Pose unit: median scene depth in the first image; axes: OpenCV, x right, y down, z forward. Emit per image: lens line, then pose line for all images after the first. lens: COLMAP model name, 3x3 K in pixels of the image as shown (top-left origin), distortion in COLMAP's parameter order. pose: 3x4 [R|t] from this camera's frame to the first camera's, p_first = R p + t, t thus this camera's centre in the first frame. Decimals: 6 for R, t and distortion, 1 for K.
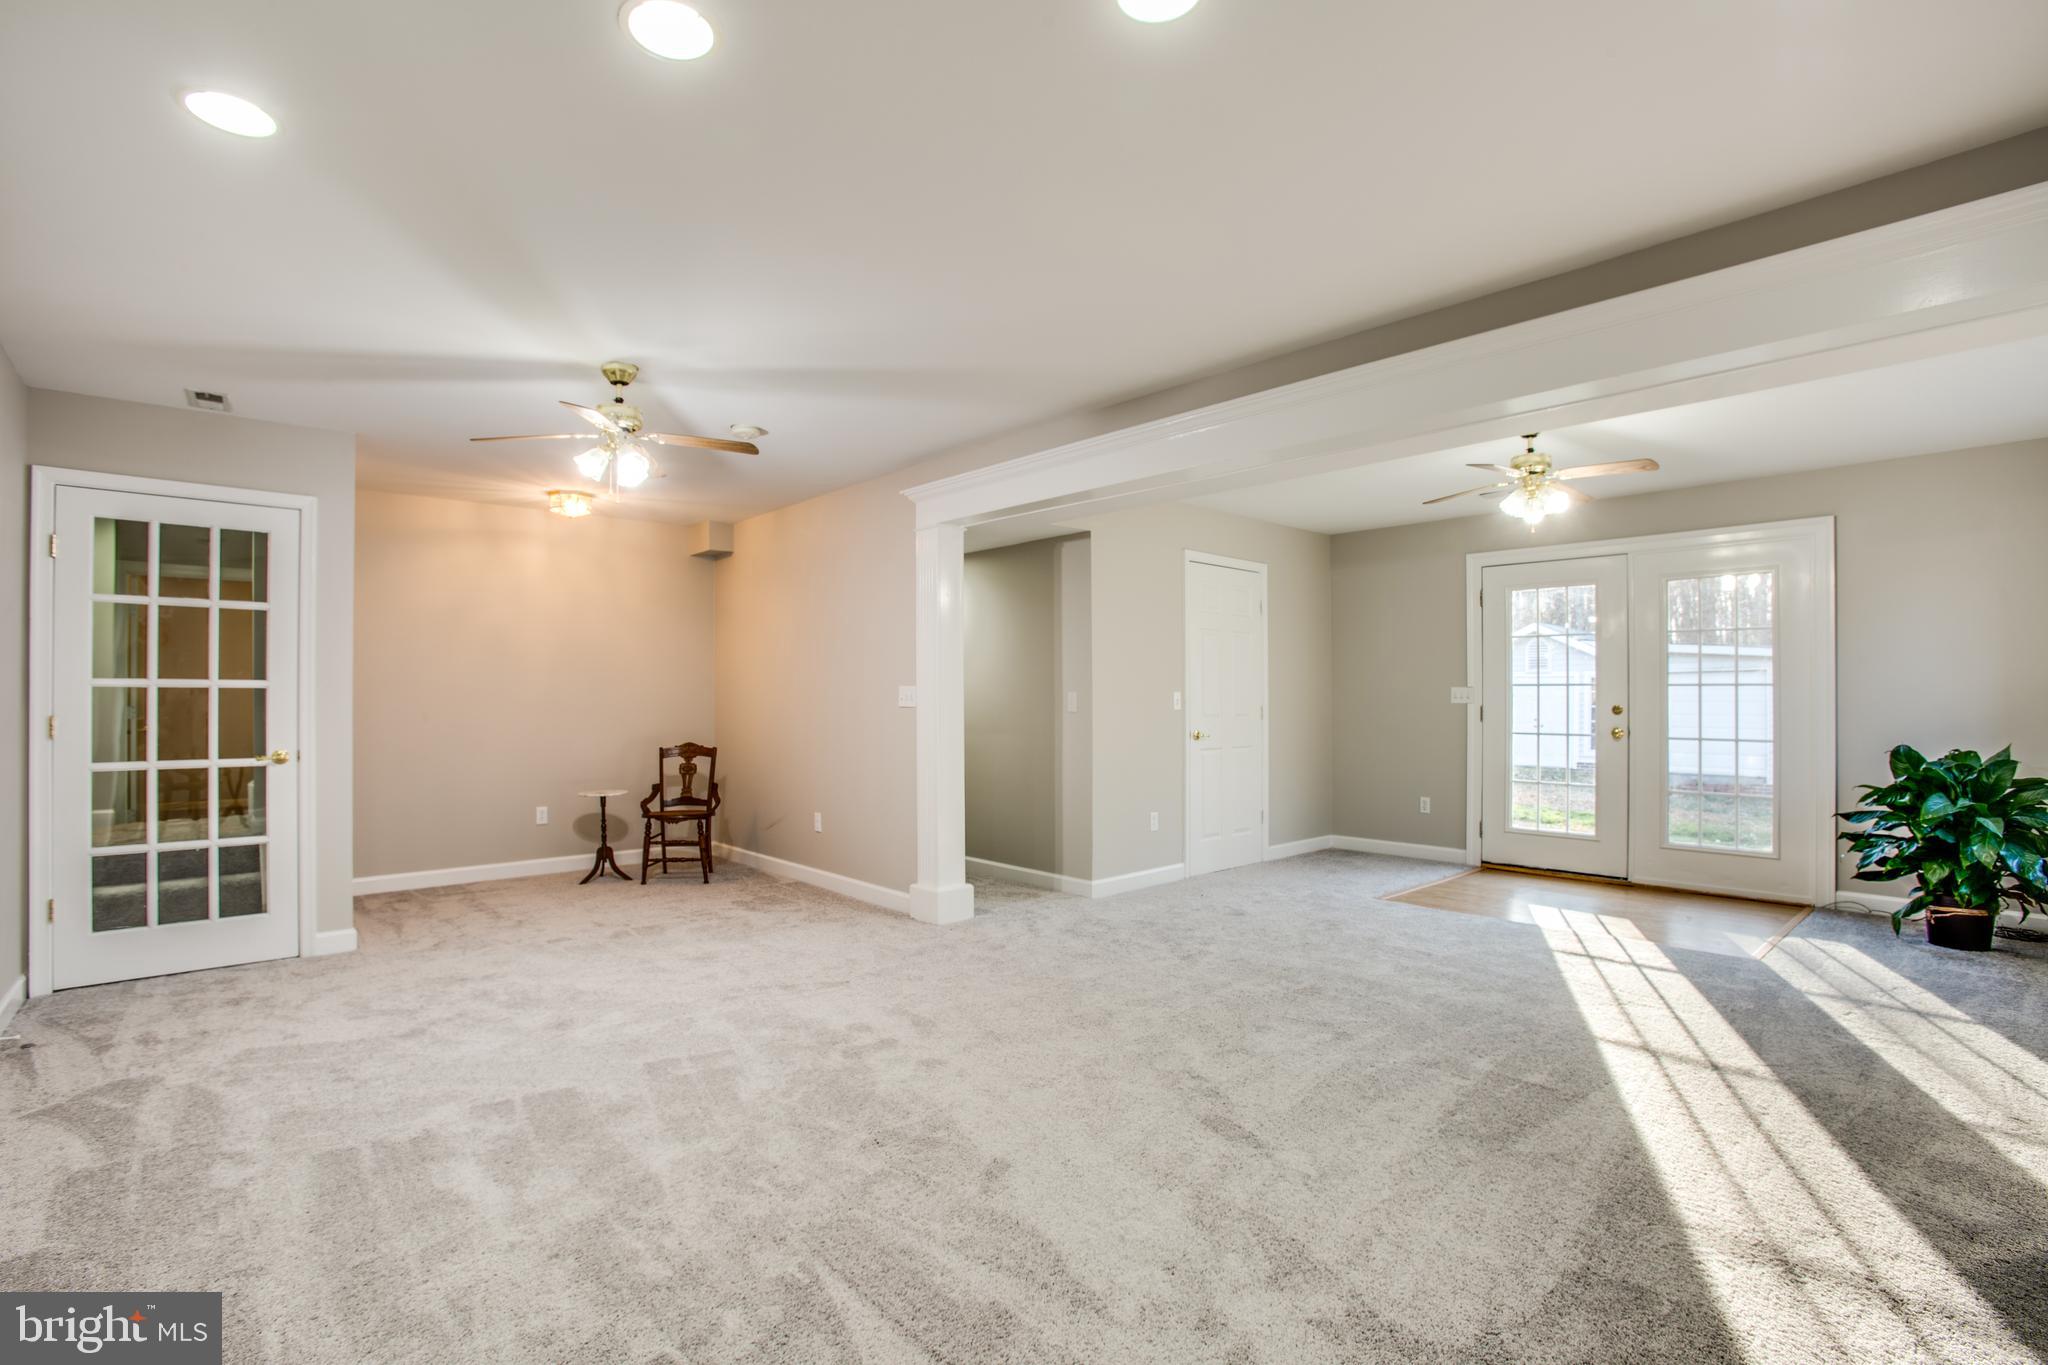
lens RADIAL K [[962.4, 0, 1021.0], [0, 962.4, 695.2], [0, 0, 1]] dist [-0.080668, 0.029816]
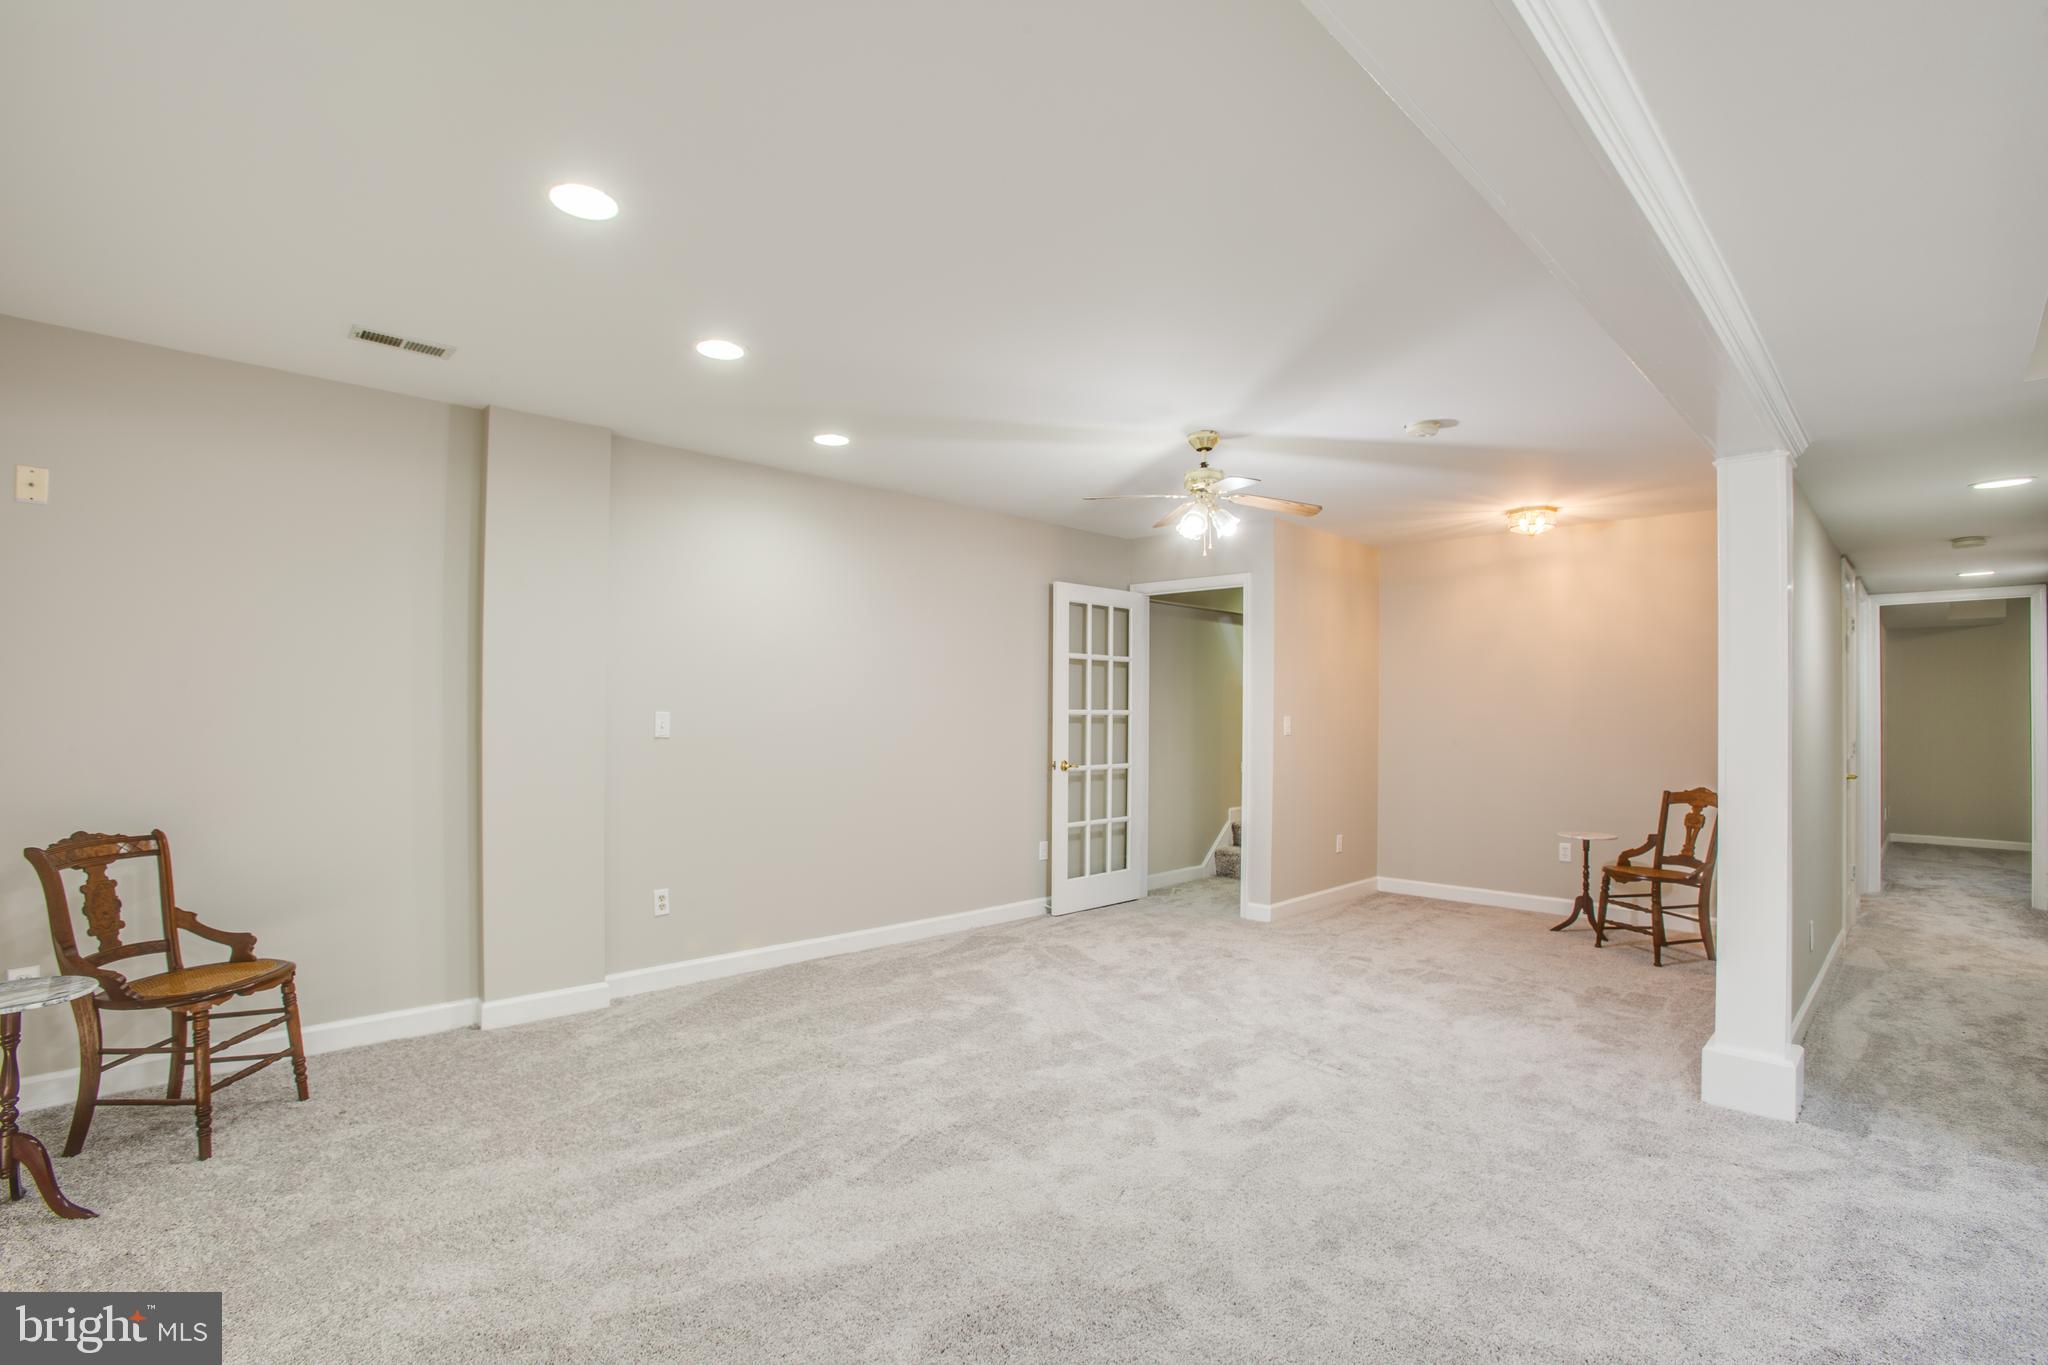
lens RADIAL K [[962.4, 0, 1021.0], [0, 962.4, 695.2], [0, 0, 1]] dist [-0.080668, 0.029816]
pose [[0.026504, -0.015242, -0.999533, 0.585407], [-0.006101, 0.999863, -0.015409, -0.014974], [0.999630, 0.006507, 0.026407, 0.623210]]
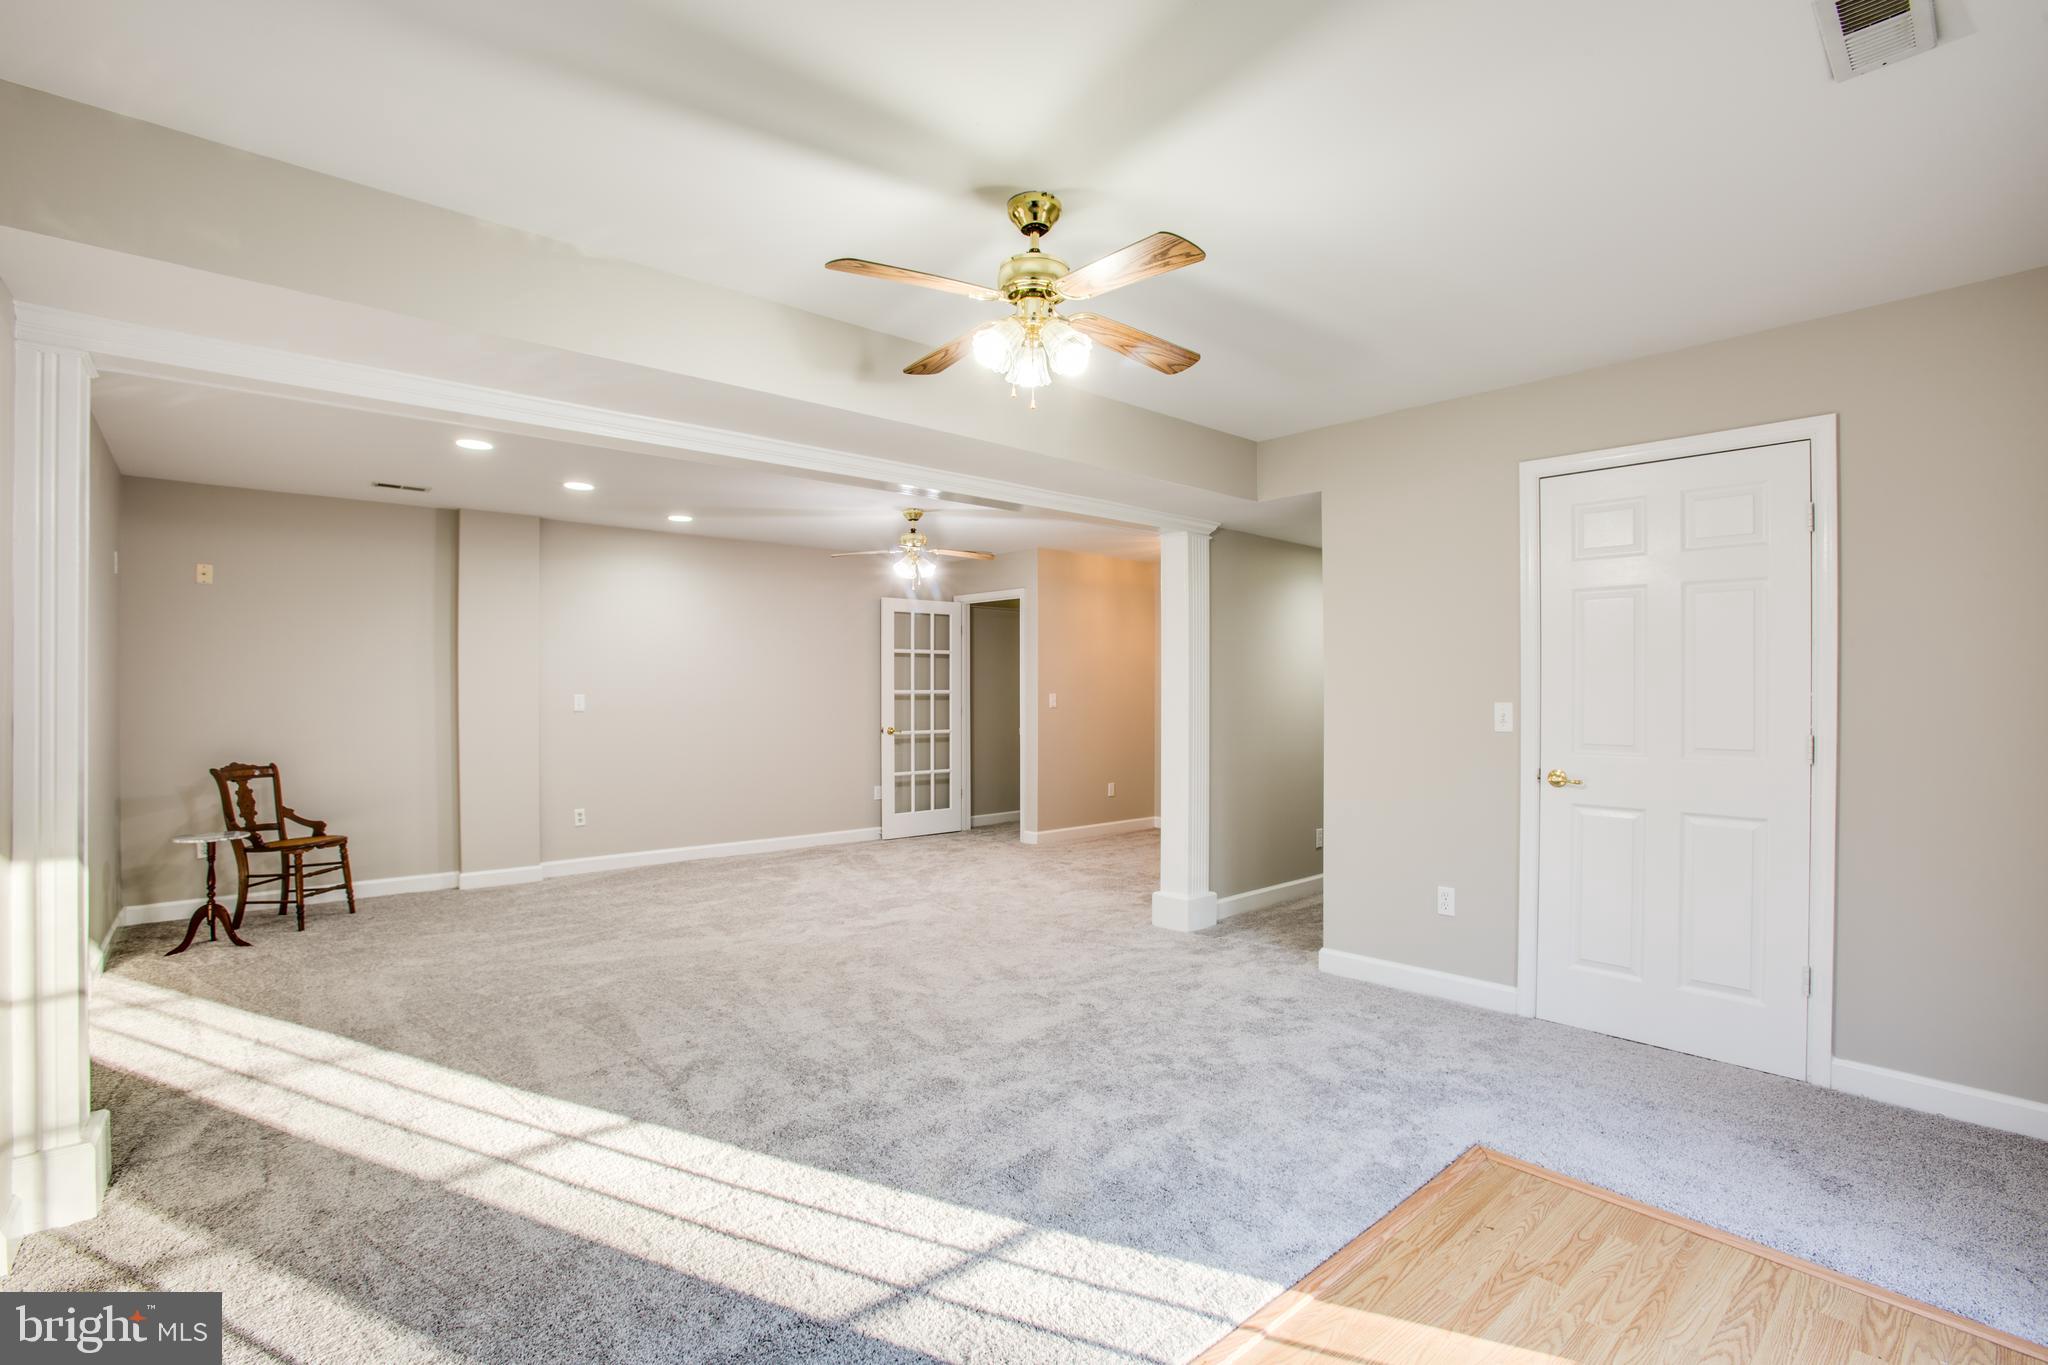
lens RADIAL K [[948.6, 0, 1024.0], [0, 948.6, 682.5], [0, 0, 1]] dist [-0.081654, 0.031048]
pose [[-0.011458, -0.005965, -0.999917, 1.089097], [0.003175, 0.999977, -0.006002, -0.019291], [0.999929, -0.003243, -0.011438, 1.017919]]
